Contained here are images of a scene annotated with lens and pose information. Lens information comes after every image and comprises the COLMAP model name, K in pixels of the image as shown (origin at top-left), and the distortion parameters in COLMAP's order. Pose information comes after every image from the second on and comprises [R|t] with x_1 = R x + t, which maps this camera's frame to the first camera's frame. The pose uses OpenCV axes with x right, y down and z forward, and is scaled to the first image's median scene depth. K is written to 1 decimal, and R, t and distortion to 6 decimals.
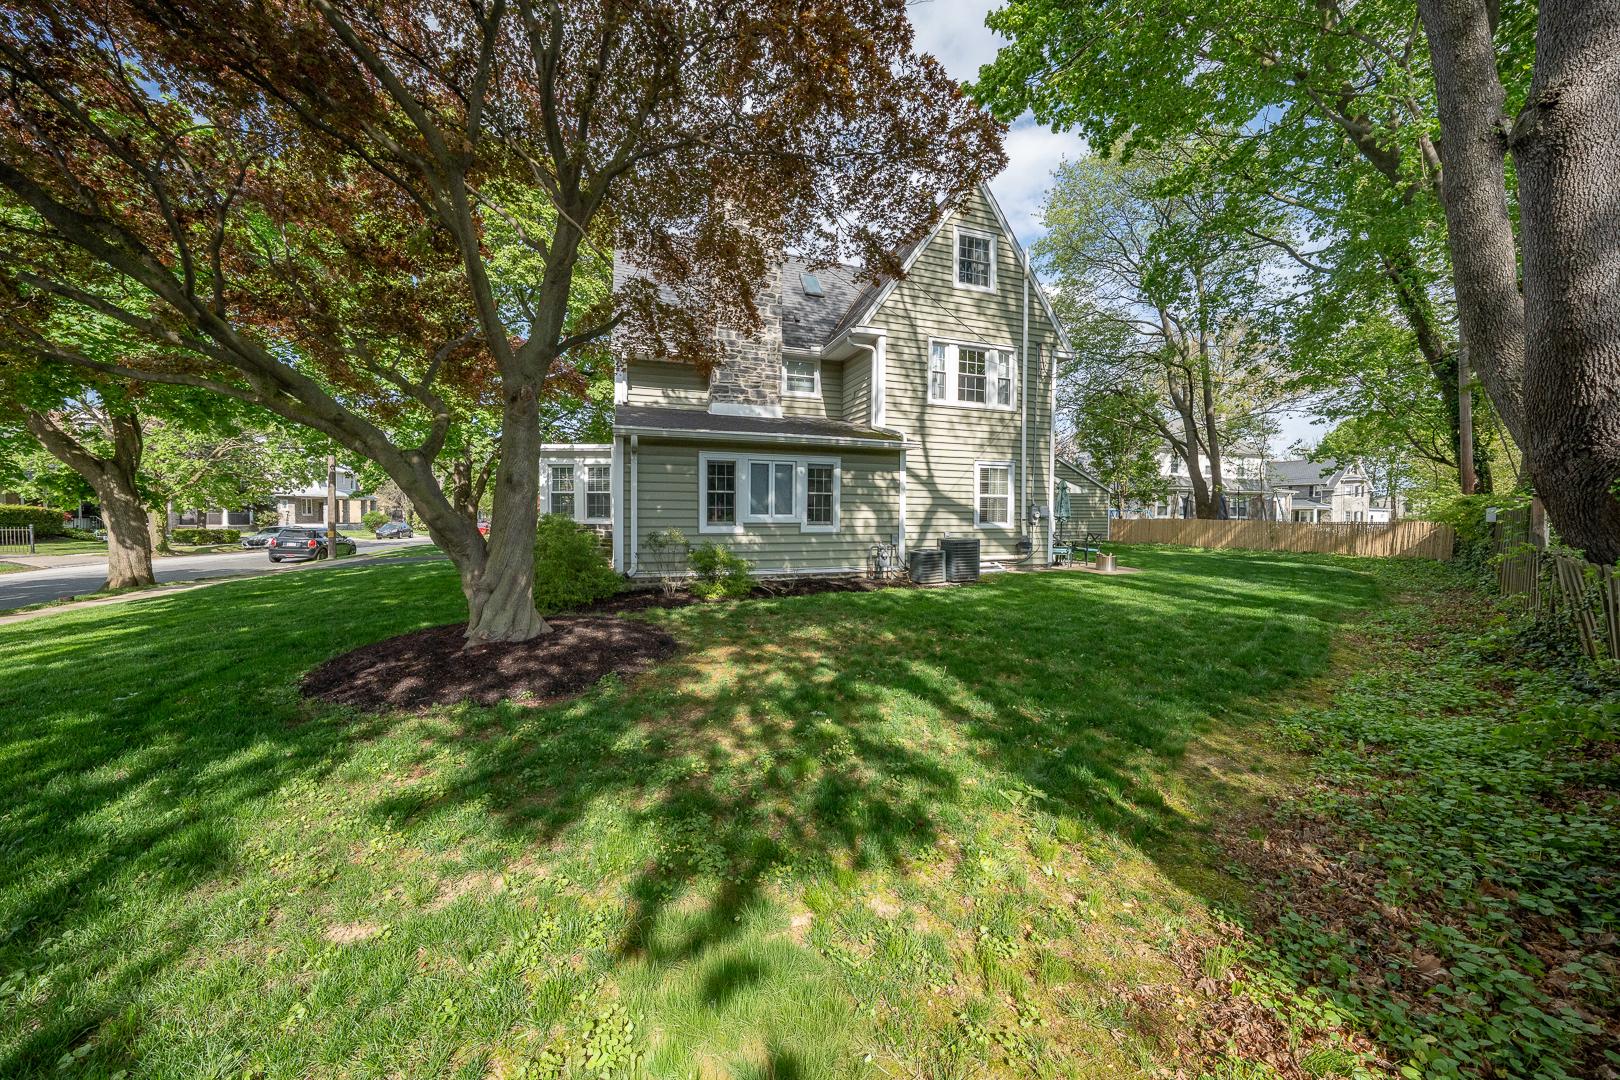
lens RADIAL K [[557.0, 0, 811.6], [0, 557.0, 535.2], [0, 0, 1]] dist [-0.030731, 0.006830]
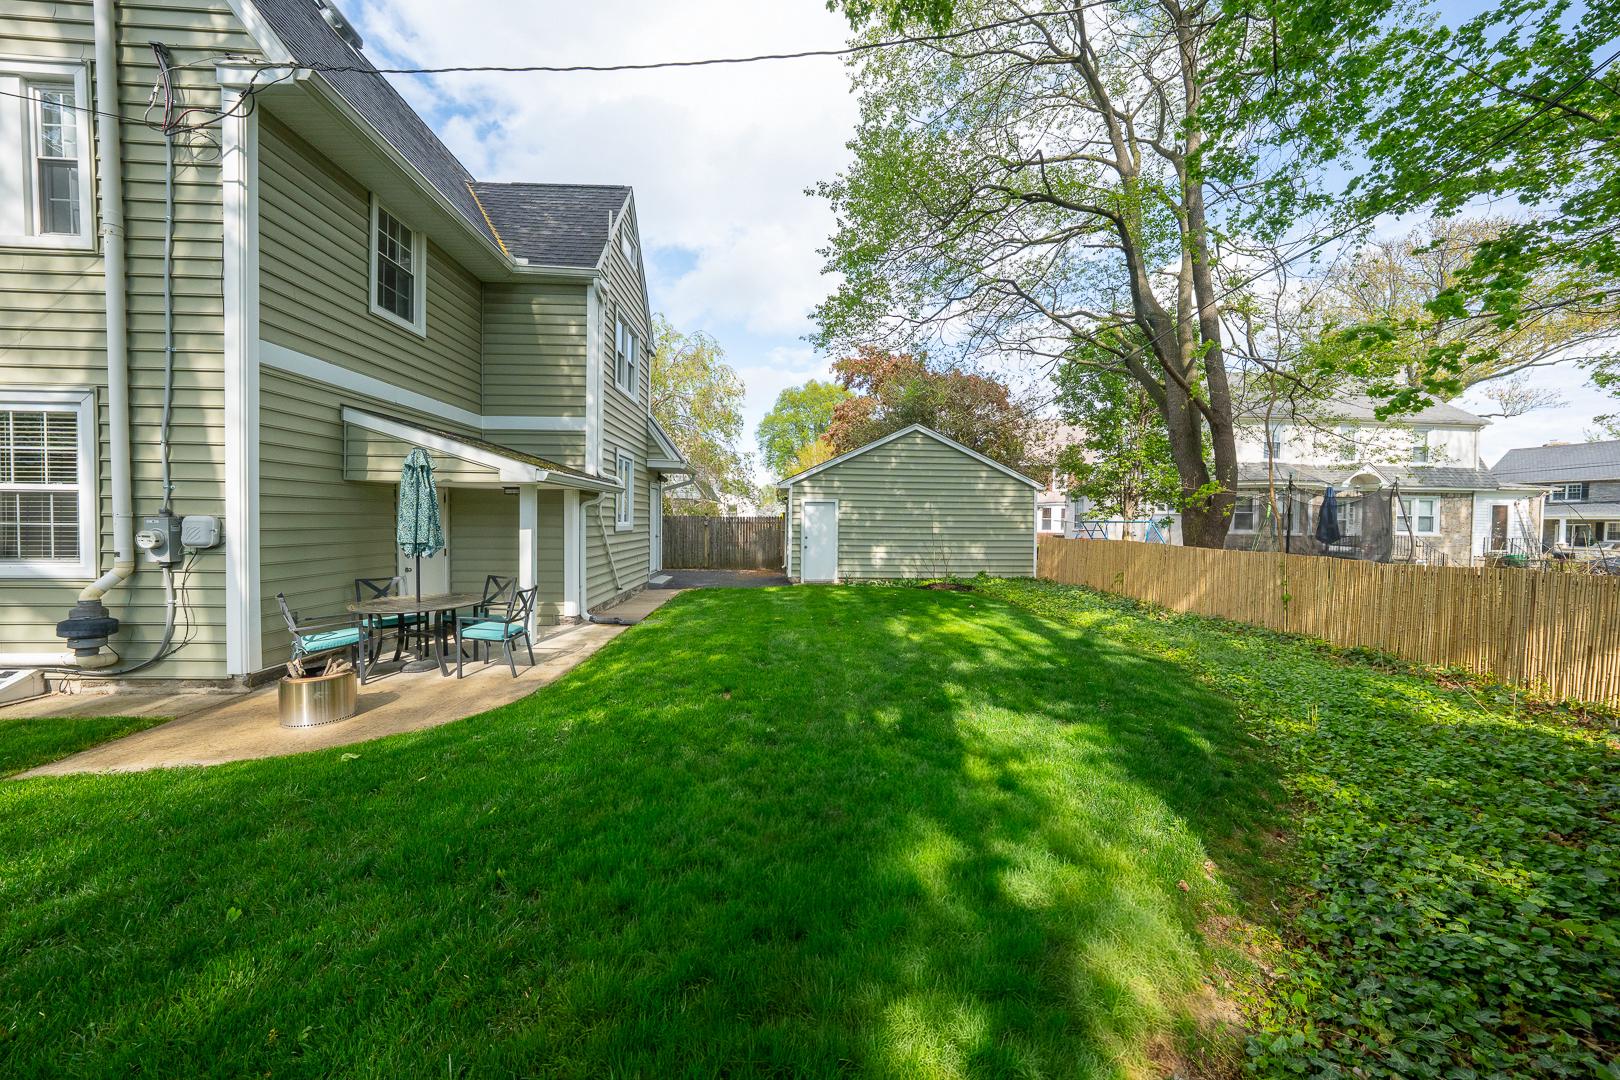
lens RADIAL K [[557.0, 0, 811.6], [0, 557.0, 535.2], [0, 0, 1]] dist [-0.030731, 0.006830]
pose [[0.963279, 0.015115, -0.268075, 0.939494], [-0.016987, 0.999845, -0.004662, -0.047905], [0.267963, 0.009045, 0.963387, 0.818378]]
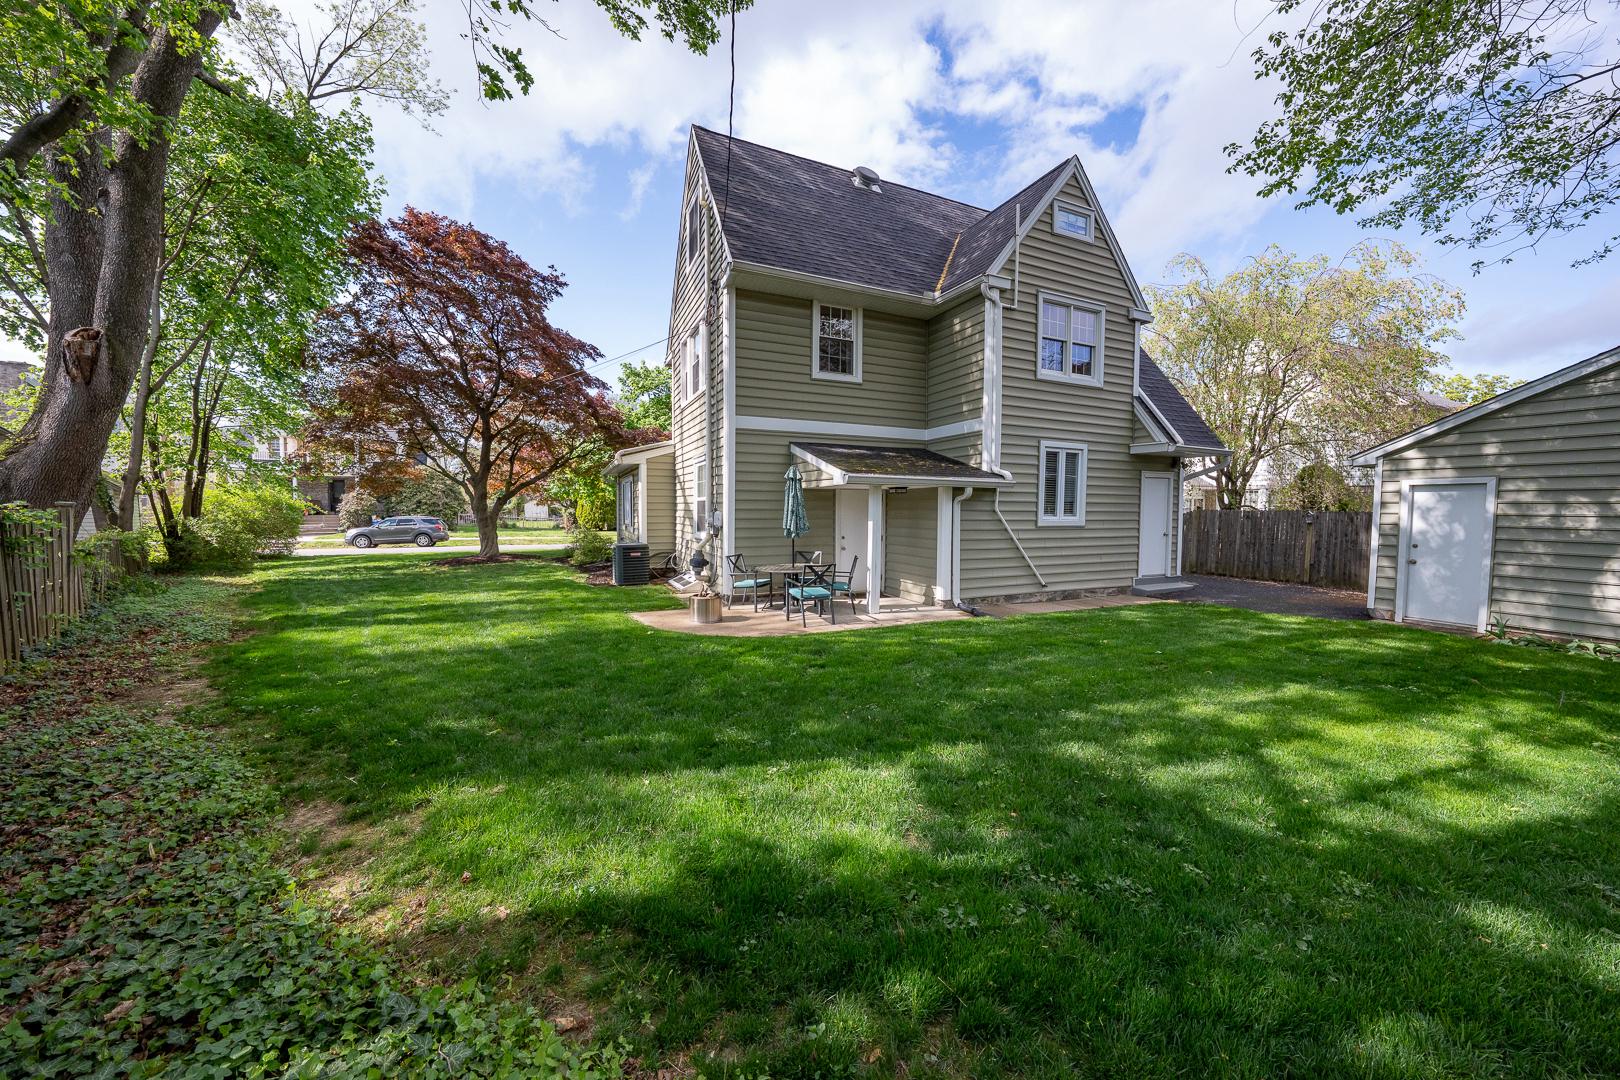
lens RADIAL K [[554.3, 0, 810.0], [0, 554.3, 540.0], [0, 0, 1]] dist [-0.039295, 0.006539]
pose [[0.089225, 0.052244, -0.994640, 1.186428], [-0.038509, 0.998058, 0.048969, -0.058303], [0.995267, 0.033933, 0.091064, 1.112946]]
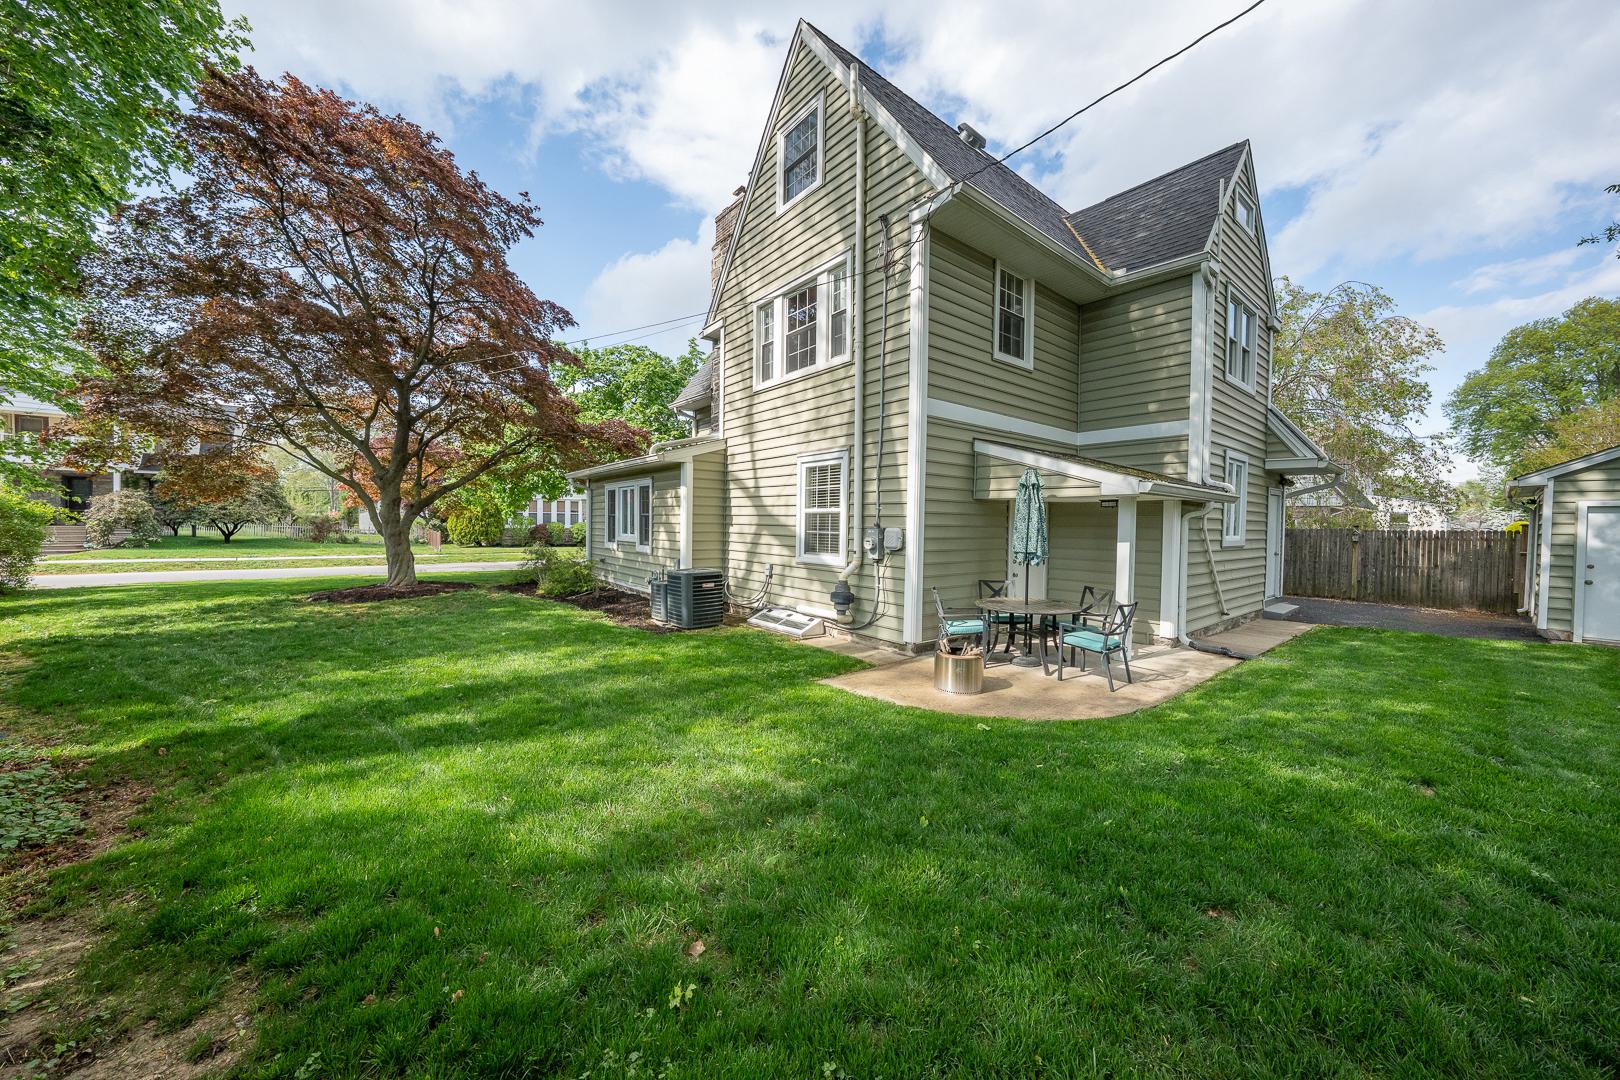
lens RADIAL K [[557.0, 0, 811.6], [0, 557.0, 535.2], [0, 0, 1]] dist [-0.030731, 0.006830]
pose [[0.332420, 0.021048, -0.942896, 0.925818], [-0.044537, 0.998986, 0.006598, -0.048442], [0.942079, 0.039800, 0.333021, 0.805558]]
